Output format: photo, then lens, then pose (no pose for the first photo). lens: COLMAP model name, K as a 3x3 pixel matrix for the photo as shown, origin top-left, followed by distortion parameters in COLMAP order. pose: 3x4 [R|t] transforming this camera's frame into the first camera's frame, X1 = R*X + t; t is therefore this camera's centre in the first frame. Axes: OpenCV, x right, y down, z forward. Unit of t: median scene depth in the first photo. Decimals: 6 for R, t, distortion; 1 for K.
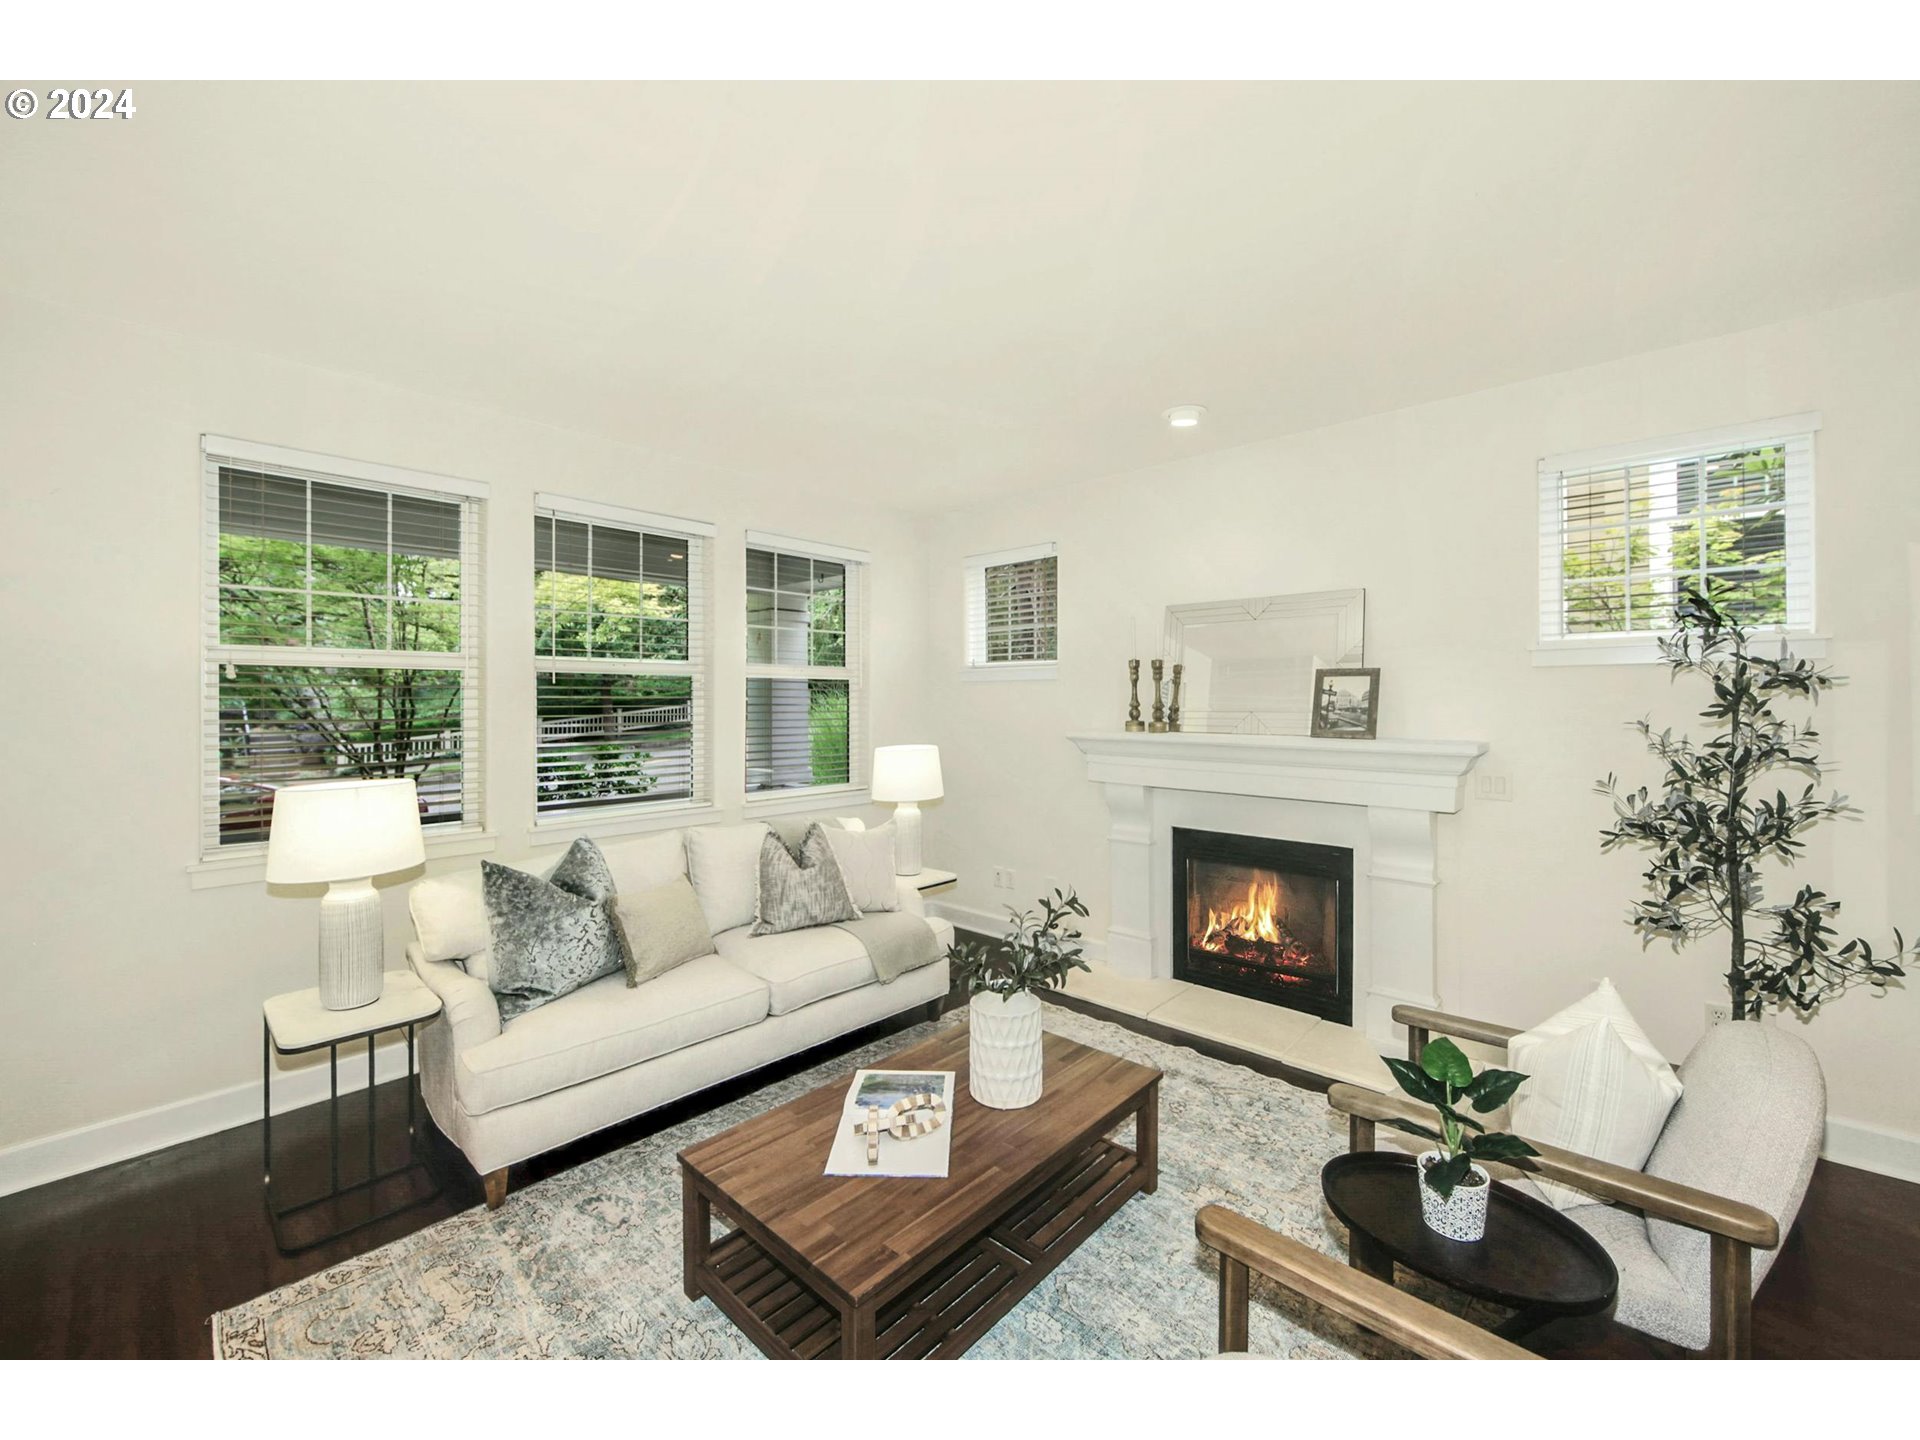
lens RADIAL K [[769.8, 0, 977.5], [0, 769.8, 707.8], [0, 0, 1]] dist [-0.003813, -0.000504]
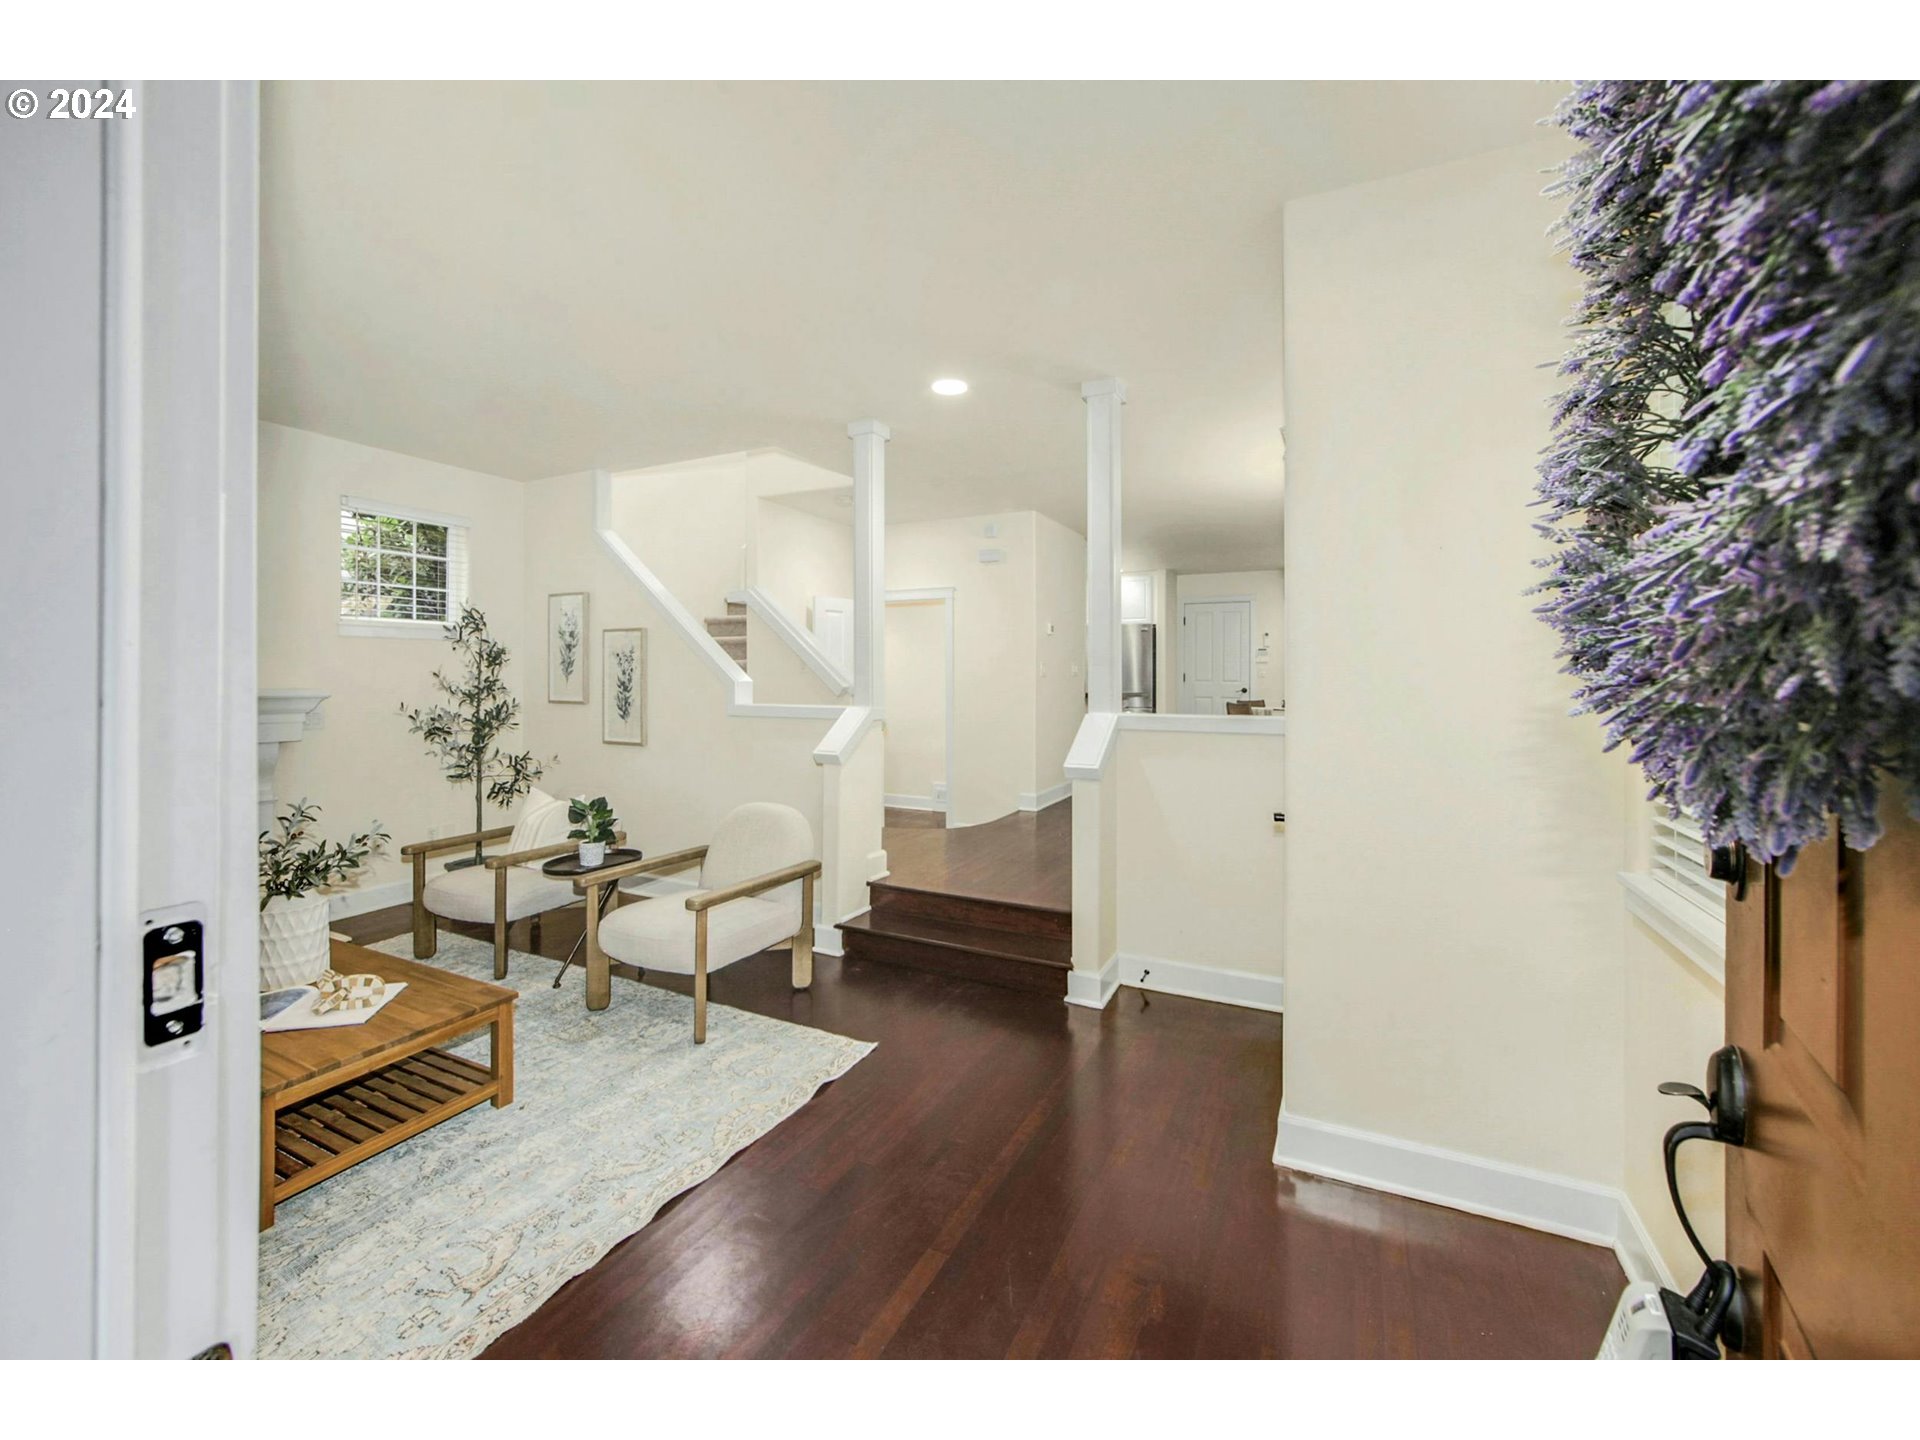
lens RADIAL K [[769.8, 0, 949.2], [0, 769.8, 682.4], [0, 0, 1]] dist [-0.003813, -0.000504]
pose [[-0.242866, -0.007163, 0.970033, -0.854046], [0.003513, 0.999960, 0.008264, 0.023560], [-0.970053, 0.005414, -0.242831, 0.194426]]
